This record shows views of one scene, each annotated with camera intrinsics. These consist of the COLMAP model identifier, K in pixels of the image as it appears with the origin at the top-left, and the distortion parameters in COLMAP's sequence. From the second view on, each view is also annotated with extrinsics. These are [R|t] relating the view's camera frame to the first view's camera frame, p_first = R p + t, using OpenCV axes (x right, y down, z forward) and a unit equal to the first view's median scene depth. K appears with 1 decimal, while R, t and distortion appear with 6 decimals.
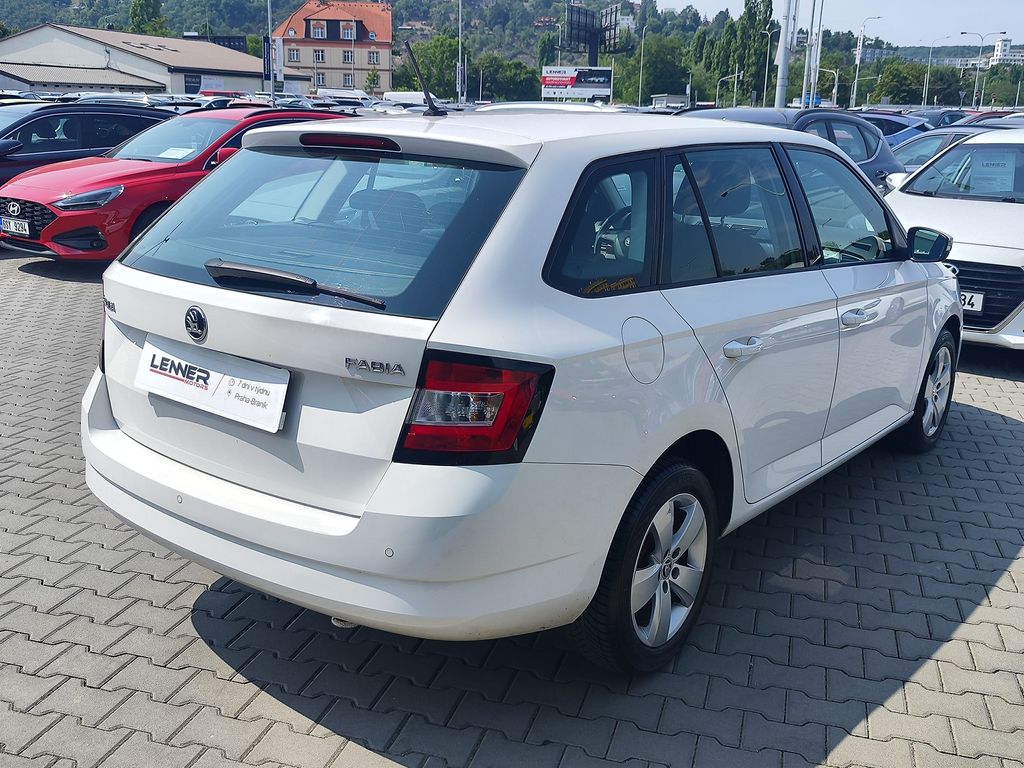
lens RADIAL K [[999.7, 0, 512.0], [0, 999.7, 384.0], [0, 0, 1]] dist [0.065765, -0.007197]
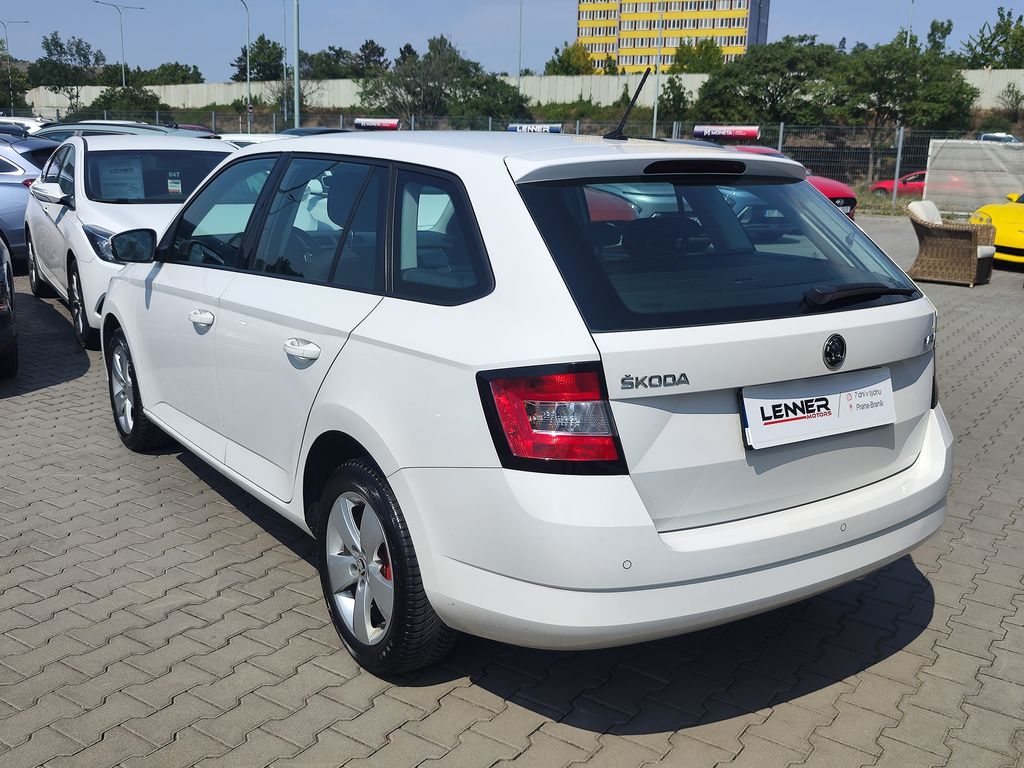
lens RADIAL K [[1035.3, 0, 512.0], [0, 1035.3, 384.0], [0, 0, 1]] dist [0.009727, -0.005858]
pose [[0.306681, -0.235898, 0.922117, -1.378908], [0.236303, 0.957340, 0.166318, -0.278172], [-0.922013, 0.166893, 0.349341, 0.933281]]
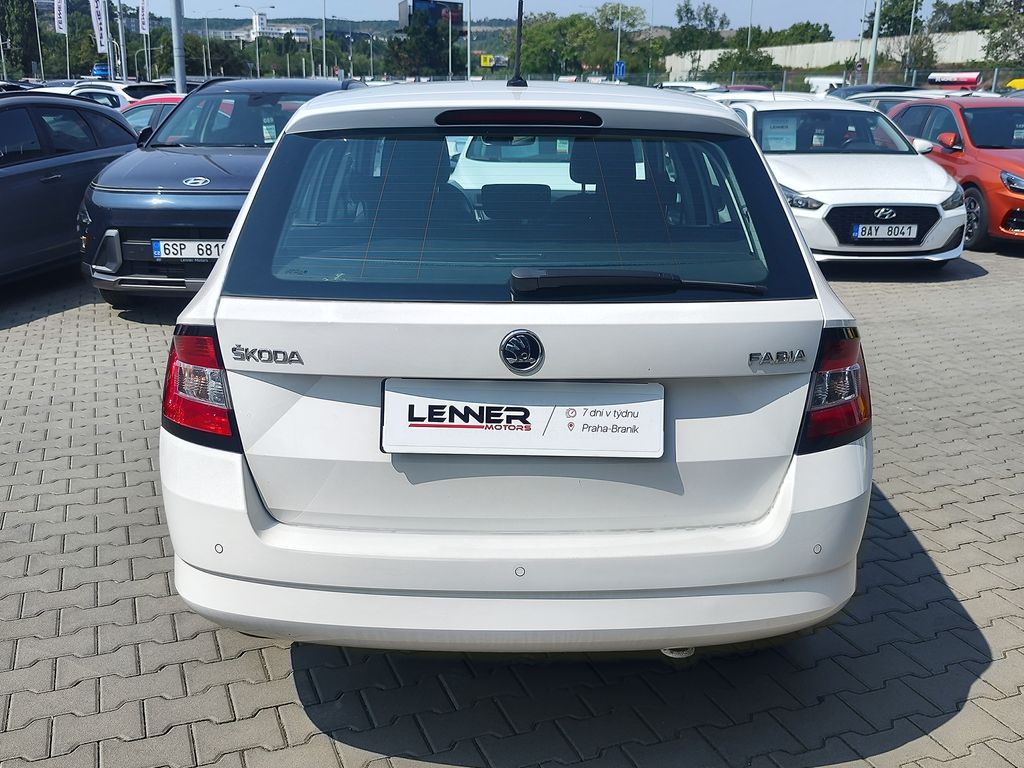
lens RADIAL K [[1035.3, 0, 512.0], [0, 1035.3, 384.0], [0, 0, 1]] dist [0.009727, -0.005858]
pose [[0.791153, -0.185842, 0.582700, -0.802796], [0.174110, 0.981734, 0.076712, -0.098449], [-0.586312, 0.040763, 0.809059, 0.331813]]
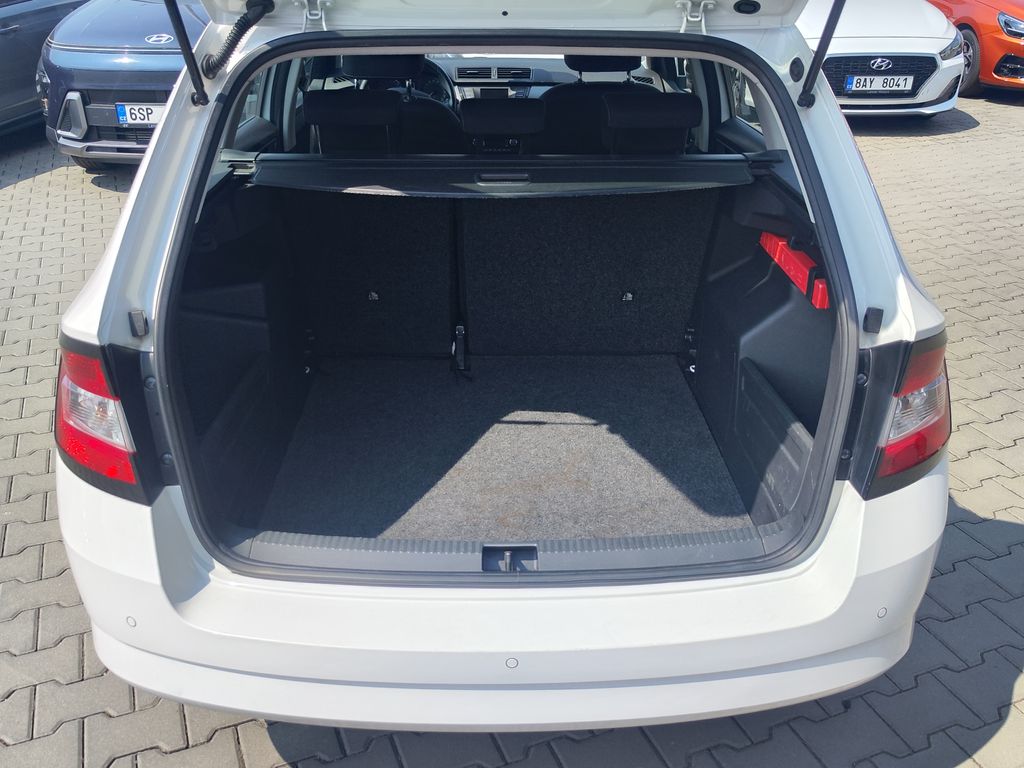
lens RADIAL K [[949.4, 0, 512.0], [0, 949.4, 384.0], [0, 0, 1]] dist [0.002063, 0.022604]
pose [[0.781612, -0.296609, 0.548731, -0.615387], [0.178404, 0.949260, 0.258991, -0.210518], [-0.597707, -0.104535, 0.794870, 0.551010]]
